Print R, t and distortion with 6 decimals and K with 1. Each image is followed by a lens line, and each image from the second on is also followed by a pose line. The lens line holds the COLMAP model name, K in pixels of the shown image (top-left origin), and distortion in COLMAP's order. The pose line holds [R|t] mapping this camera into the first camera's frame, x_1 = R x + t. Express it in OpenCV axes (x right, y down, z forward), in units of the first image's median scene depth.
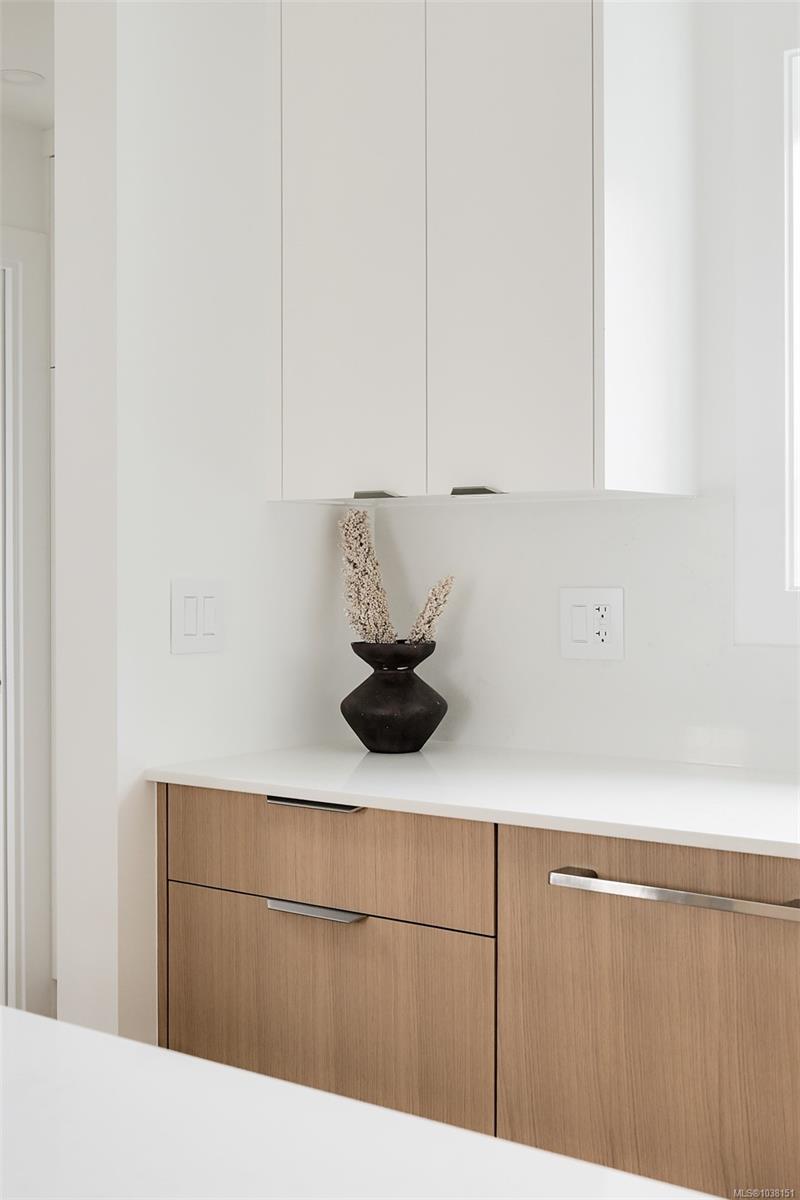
lens RADIAL K [[1508.0, 0, 404.9], [0, 1508.0, 598.8], [0, 0, 1]] dist [0.037058, 0.000000]
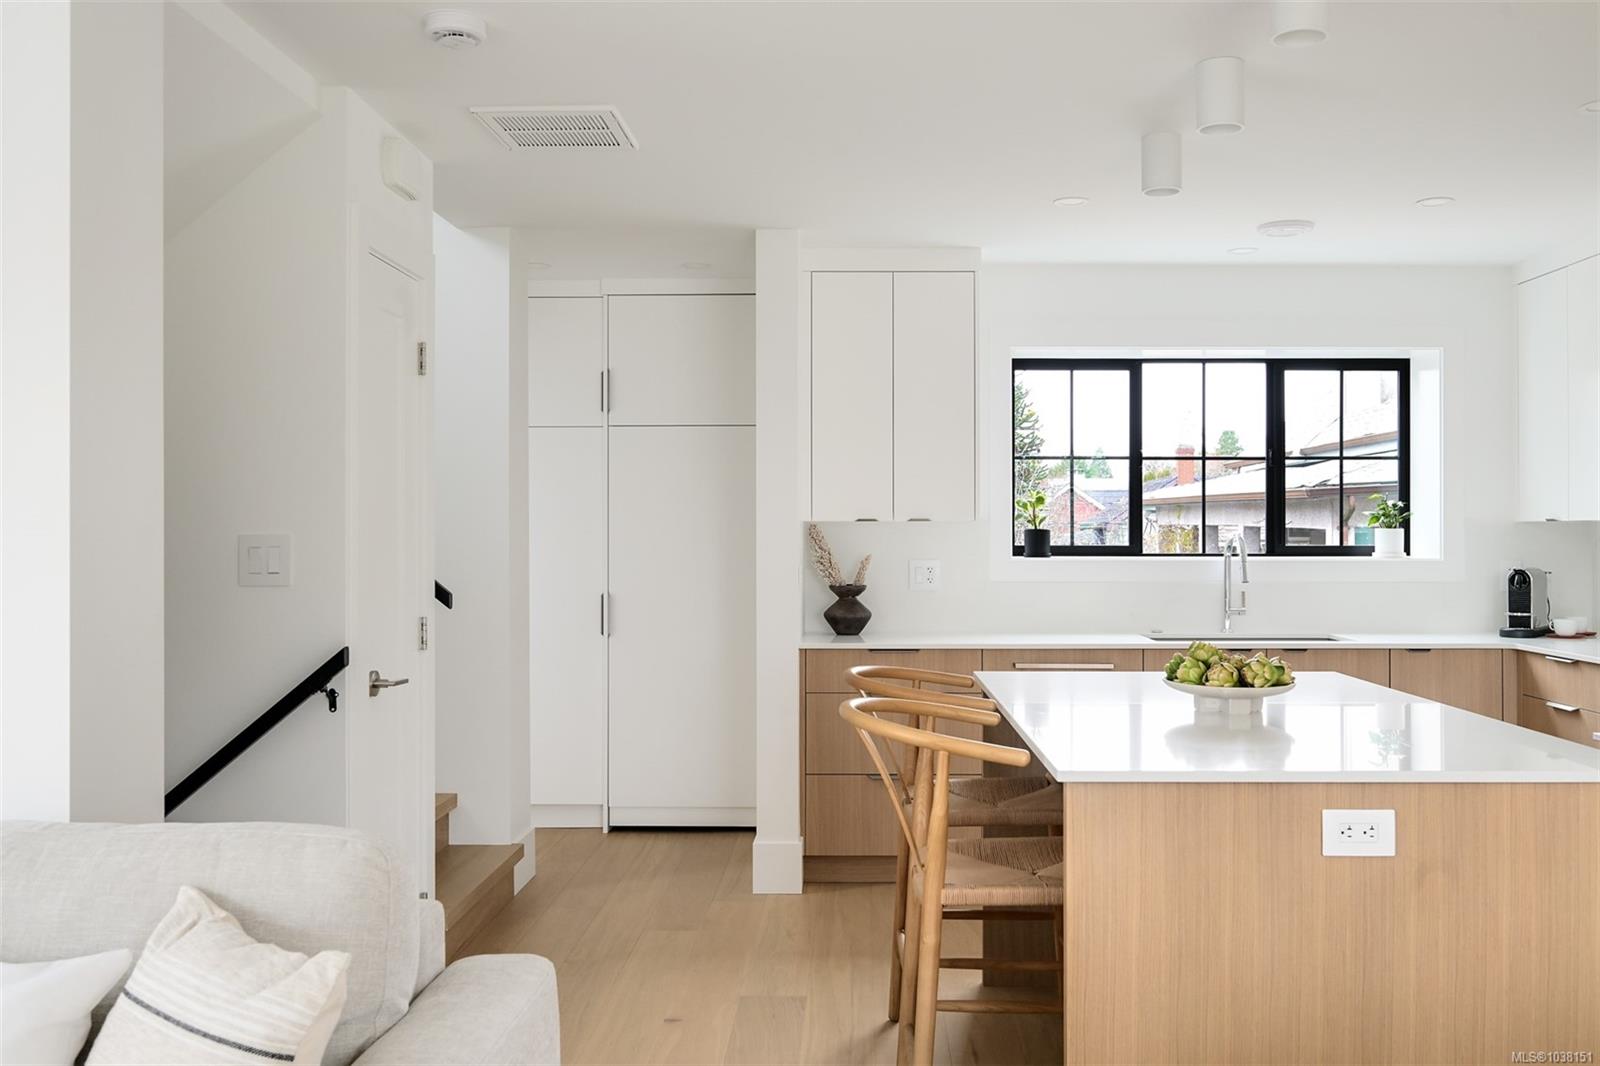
lens RADIAL K [[1321.0, 0, 853.7], [0, 1321.0, 528.3], [0, 0, 1]] dist [-0.038033, 0.022528]
pose [[0.811505, 0.003825, 0.584333, -1.153219], [0.010300, 0.999730, -0.020848, -0.014183], [-0.584254, 0.022937, 0.811246, -0.584910]]
